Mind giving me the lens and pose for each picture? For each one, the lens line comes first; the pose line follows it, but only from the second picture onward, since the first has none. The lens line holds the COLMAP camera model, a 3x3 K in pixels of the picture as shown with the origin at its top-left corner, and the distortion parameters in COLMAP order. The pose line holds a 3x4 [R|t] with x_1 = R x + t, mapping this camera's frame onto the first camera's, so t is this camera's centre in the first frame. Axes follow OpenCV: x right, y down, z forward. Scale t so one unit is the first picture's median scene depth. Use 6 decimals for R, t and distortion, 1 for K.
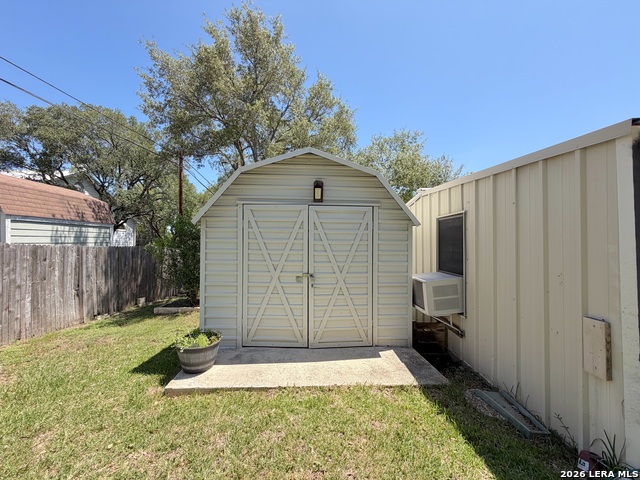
lens RADIAL K [[256.0, 0, 316.5], [0, 256.0, 238.2], [0, 0, 1]] dist [0.002705, -0.000585]
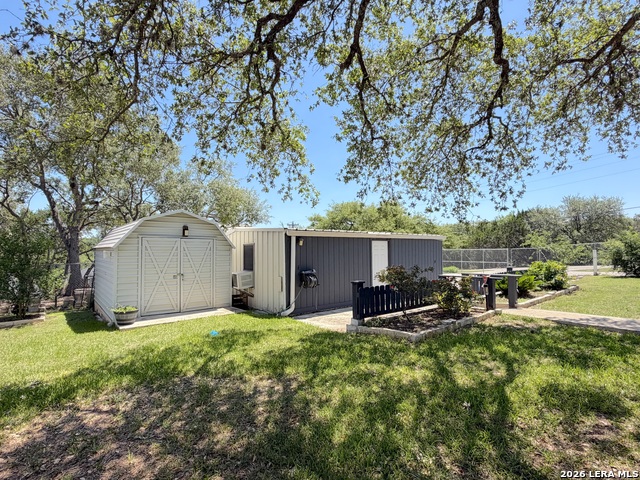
lens RADIAL K [[319.5, 0, 321.6], [0, 319.5, 239.9], [0, 0, 1]] dist [0.006343, 0.000923]
pose [[0.791852, 0.013298, 0.610568, -0.662739], [0.008002, 0.999451, -0.032145, -0.031709], [-0.610660, 0.030340, 0.791311, -1.566910]]
